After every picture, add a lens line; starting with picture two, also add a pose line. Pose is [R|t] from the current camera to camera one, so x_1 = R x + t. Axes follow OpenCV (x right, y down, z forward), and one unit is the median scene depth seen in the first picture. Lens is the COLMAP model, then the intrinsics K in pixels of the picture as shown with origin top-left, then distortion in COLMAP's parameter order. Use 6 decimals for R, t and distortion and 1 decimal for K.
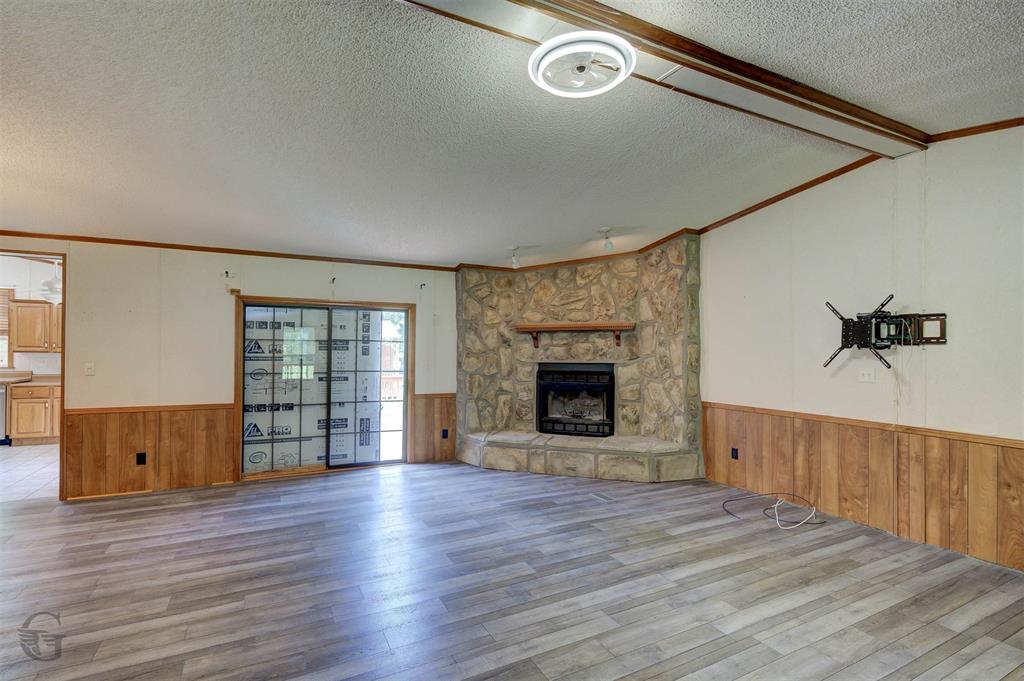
lens RADIAL K [[491.5, 0, 519.1], [0, 491.5, 342.6], [0, 0, 1]] dist [0.003955, -0.004679]
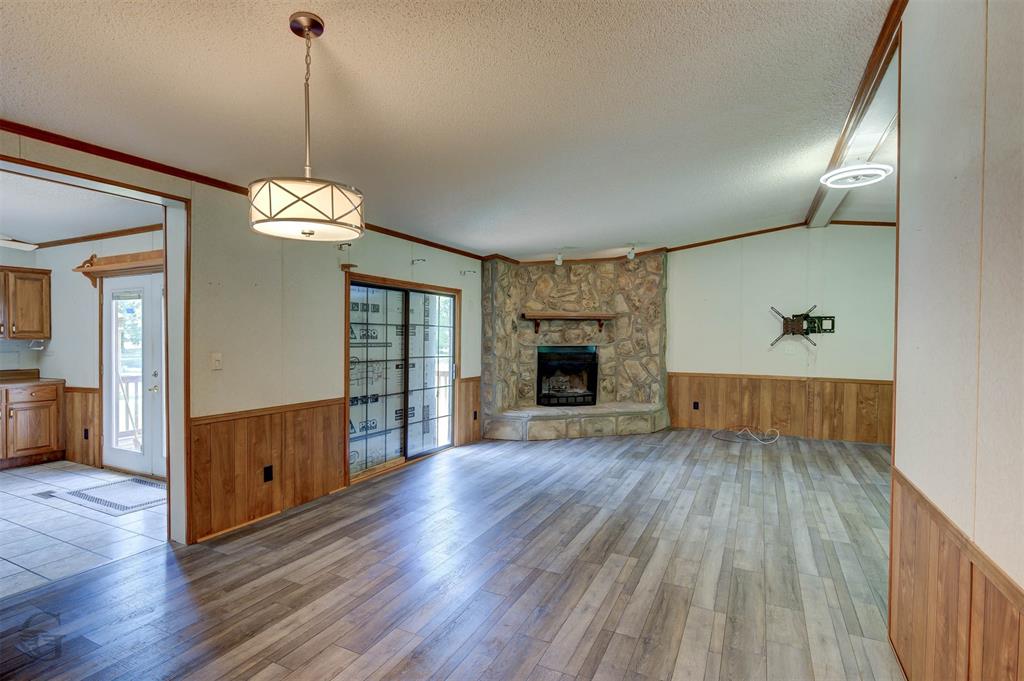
lens RADIAL K [[491.5, 0, 519.1], [0, 491.5, 349.1], [0, 0, 1]] dist [0.003955, -0.004679]
pose [[0.806961, -0.016064, 0.590386, -0.802553], [-0.009634, 0.999139, 0.040354, 0.001169], [-0.590526, -0.038252, 0.806112, 0.120106]]
